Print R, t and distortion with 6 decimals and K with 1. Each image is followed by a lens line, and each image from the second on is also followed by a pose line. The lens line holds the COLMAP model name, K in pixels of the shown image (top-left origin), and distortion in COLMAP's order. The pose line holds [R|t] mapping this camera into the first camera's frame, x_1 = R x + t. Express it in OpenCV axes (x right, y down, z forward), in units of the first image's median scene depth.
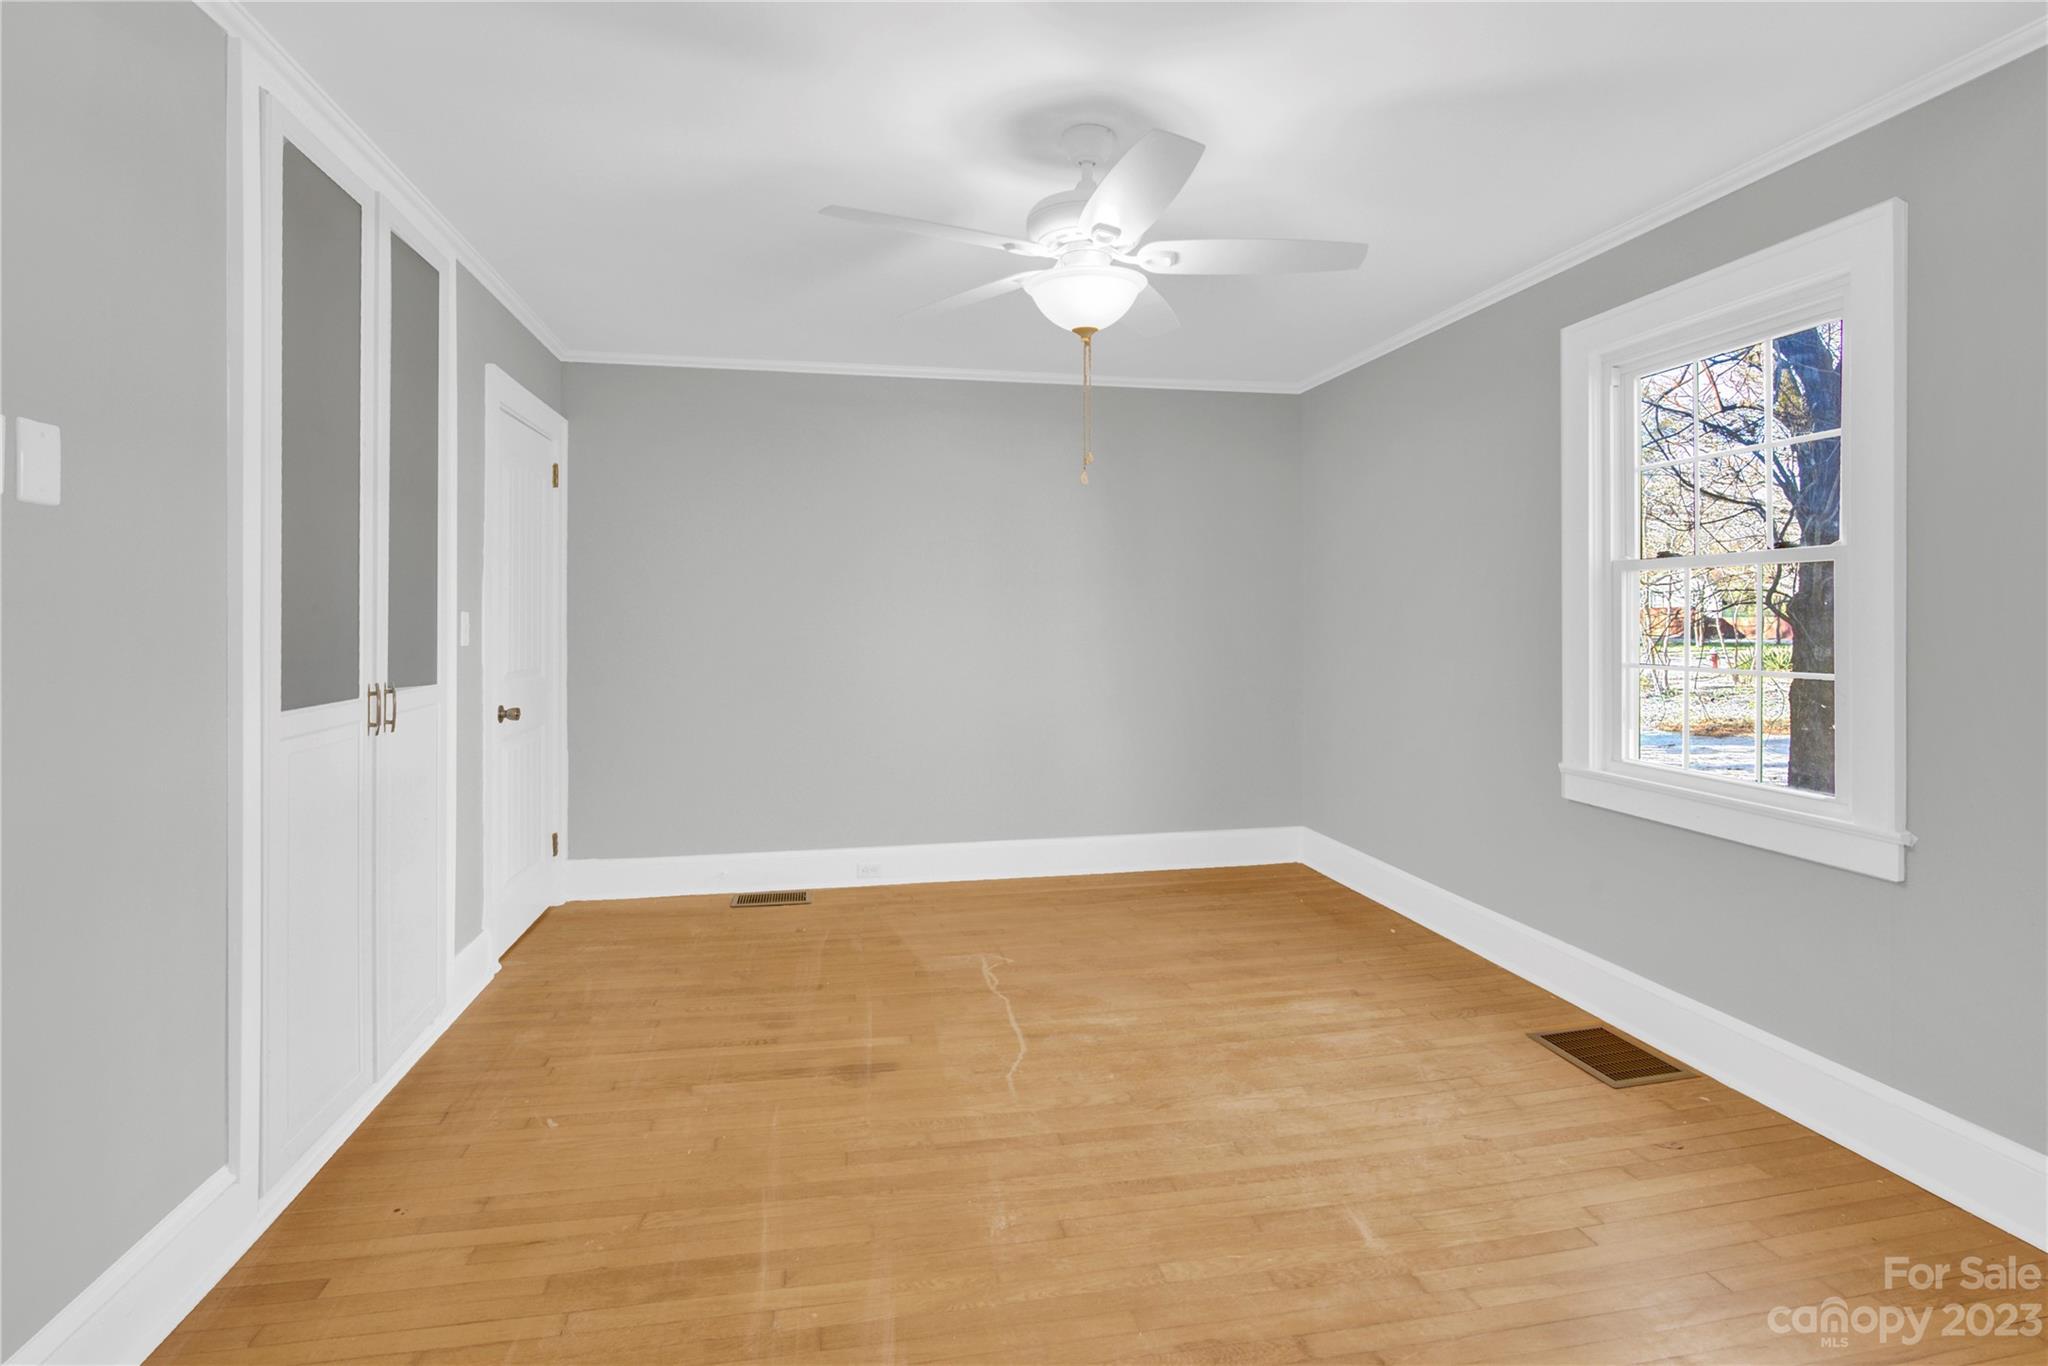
lens RADIAL K [[962.6, 0, 1019.8], [0, 962.6, 614.3], [0, 0, 1]] dist [-0.000550, -0.000070]
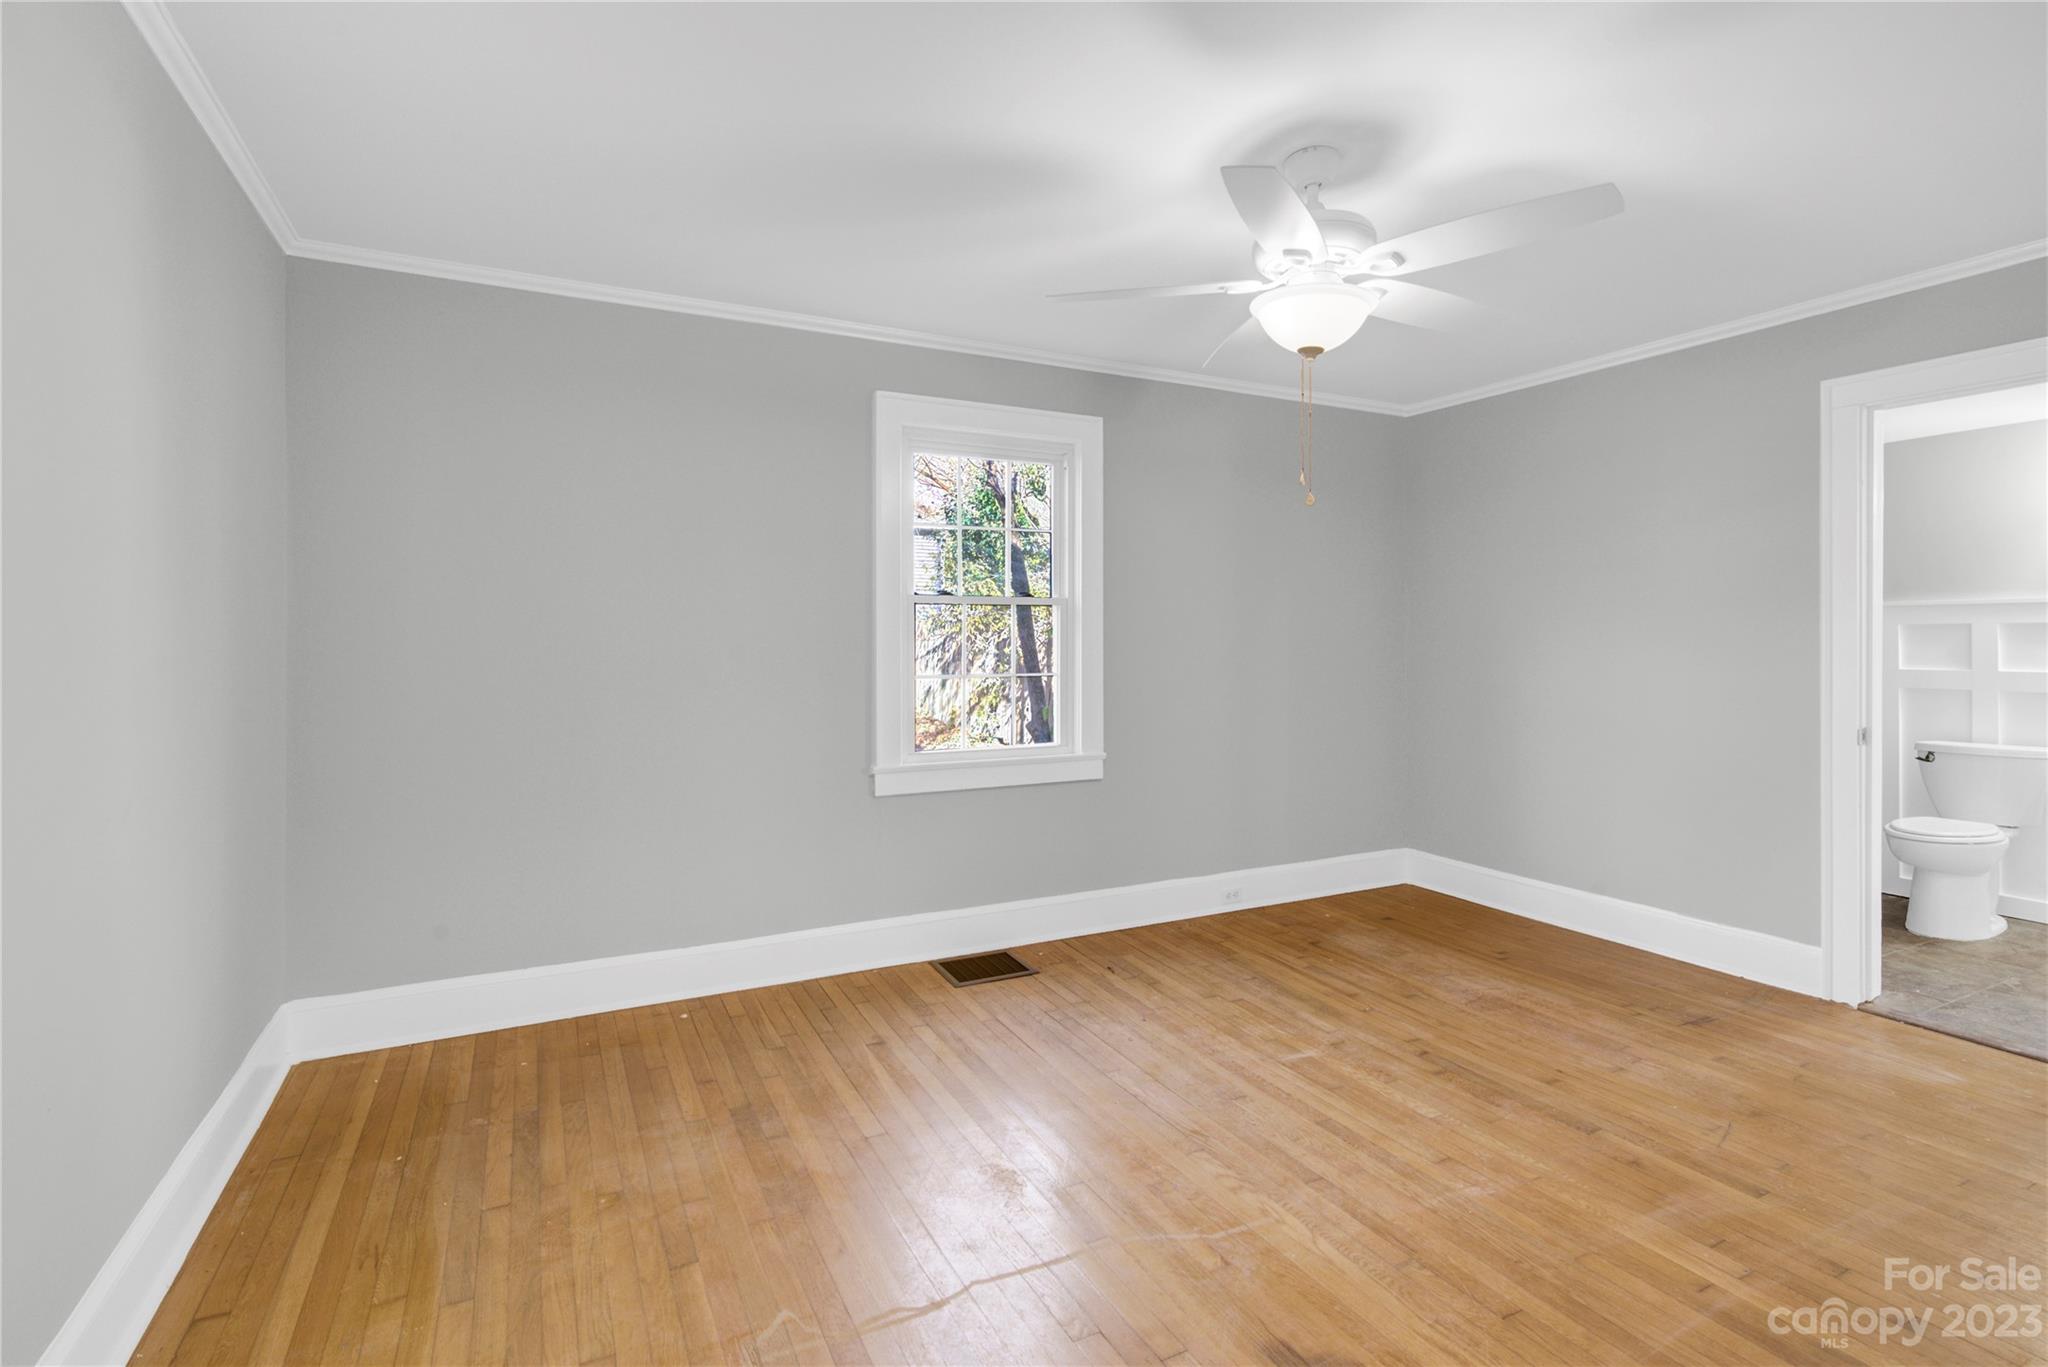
lens RADIAL K [[968.8, 0, 1014.7], [0, 968.8, 639.3], [0, 0, 1]] dist [-0.001289, 0.000612]
pose [[-0.264370, 0.002061, 0.964419, -0.818725], [0.000289, 0.999998, -0.002058, 0.007344], [-0.964421, -0.000265, -0.264370, 1.557194]]
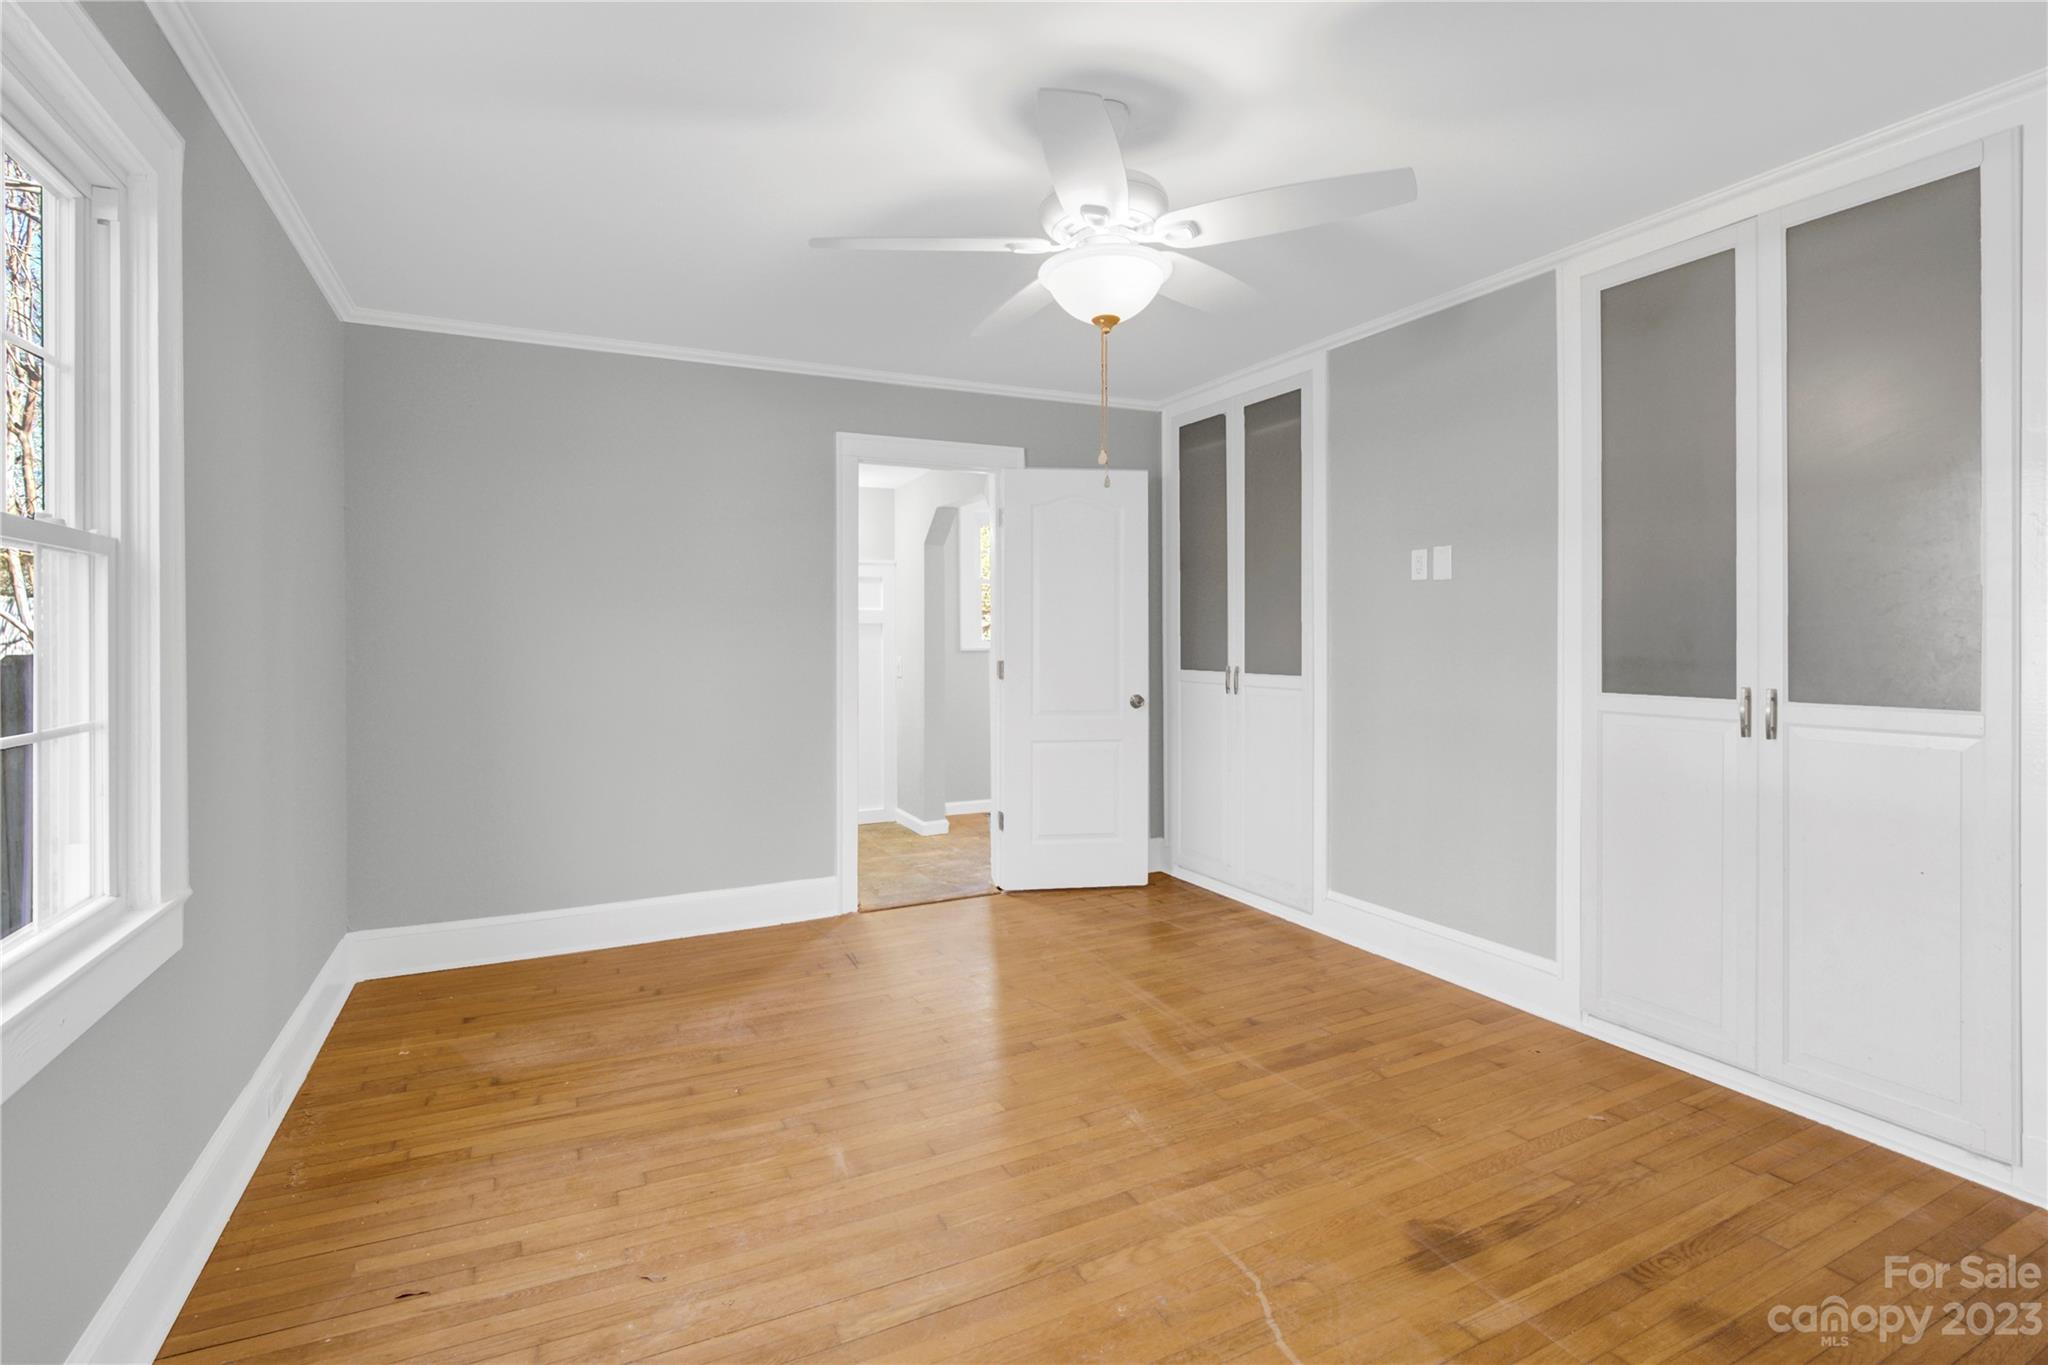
lens RADIAL K [[968.8, 0, 1014.7], [0, 968.8, 638.3], [0, 0, 1]] dist [-0.001289, 0.000612]
pose [[-0.965577, 0.008264, -0.259985, 0.390903], [0.006997, 0.999959, 0.005799, 0.003176], [0.260023, 0.003780, -0.965595, 1.881791]]
